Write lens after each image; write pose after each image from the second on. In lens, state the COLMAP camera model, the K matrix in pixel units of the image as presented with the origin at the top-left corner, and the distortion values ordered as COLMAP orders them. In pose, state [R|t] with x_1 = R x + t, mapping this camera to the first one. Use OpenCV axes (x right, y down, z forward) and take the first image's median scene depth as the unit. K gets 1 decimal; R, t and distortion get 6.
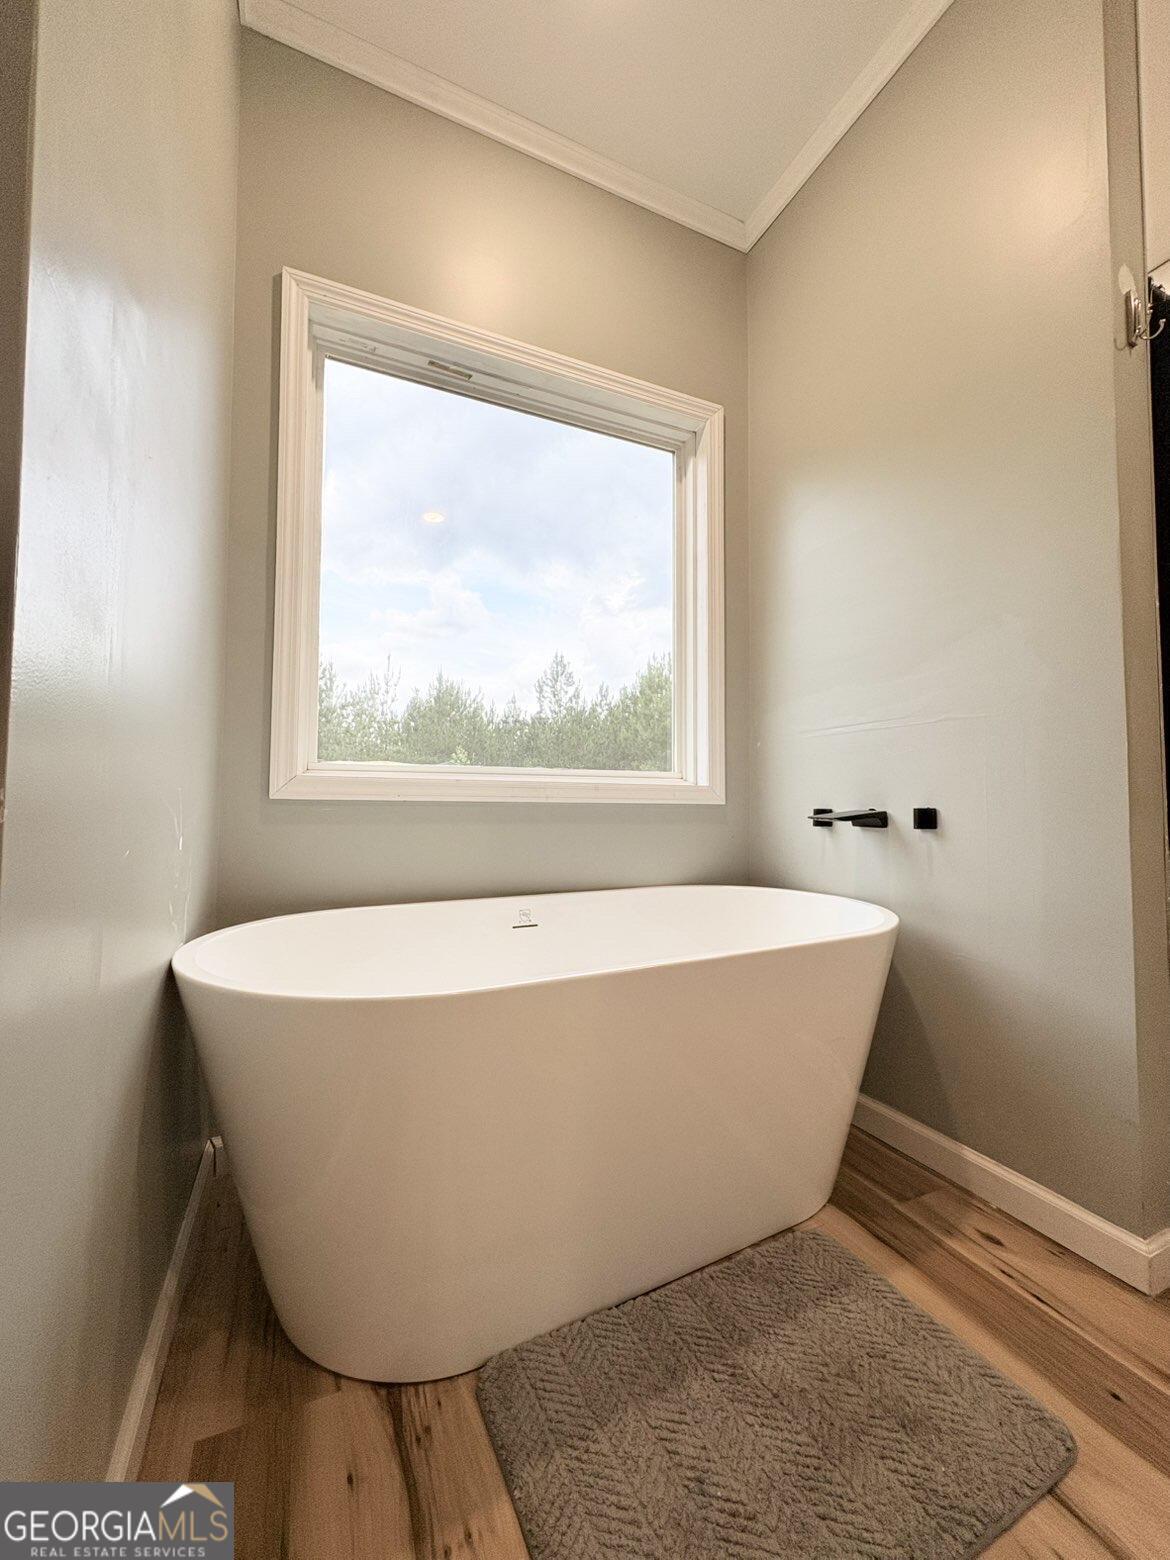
lens RADIAL K [[615.8, 0, 592.1], [0, 615.8, 783.6], [0, 0, 1]] dist [0.001530, -0.000675]
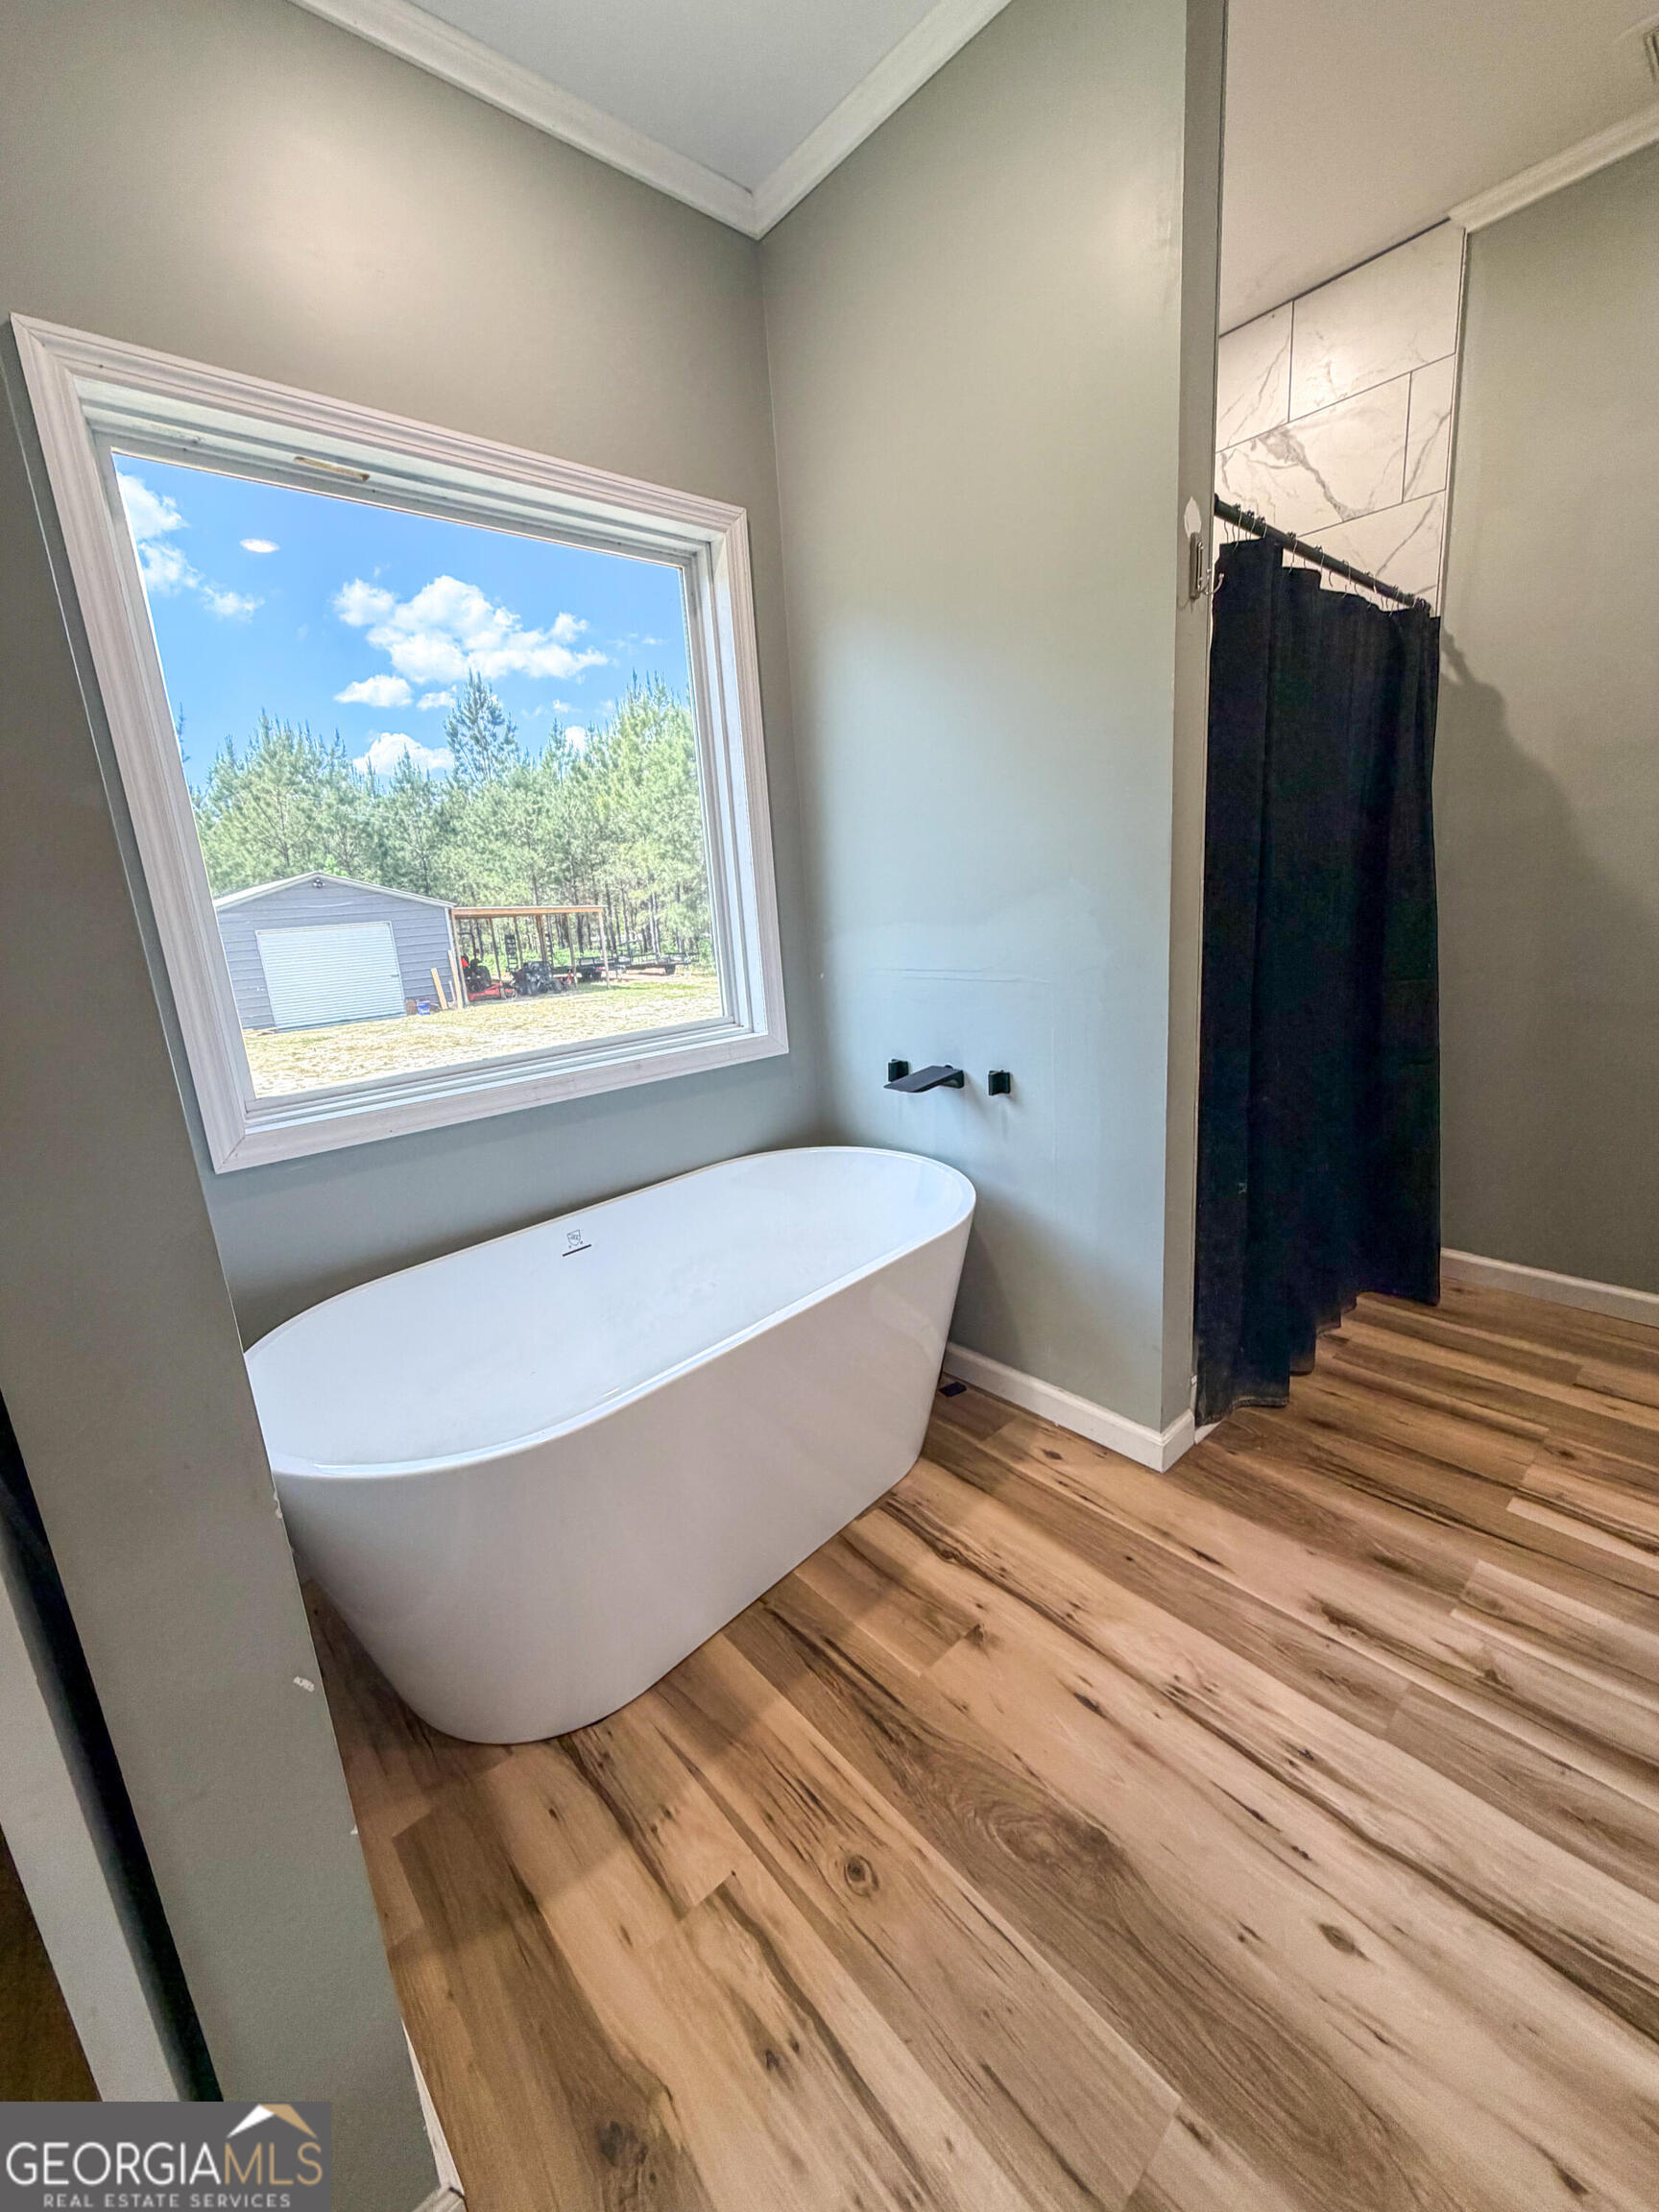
lens RADIAL K [[877.9, 0, 837.9], [0, 877.9, 1097.0], [0, 0, 1]] dist [-0.003409, 0.000924]
pose [[0.952130, -0.132921, 0.275283, -0.079203], [0.057390, 0.962231, 0.266117, -0.303982], [-0.300258, -0.237580, 0.923797, -0.193437]]
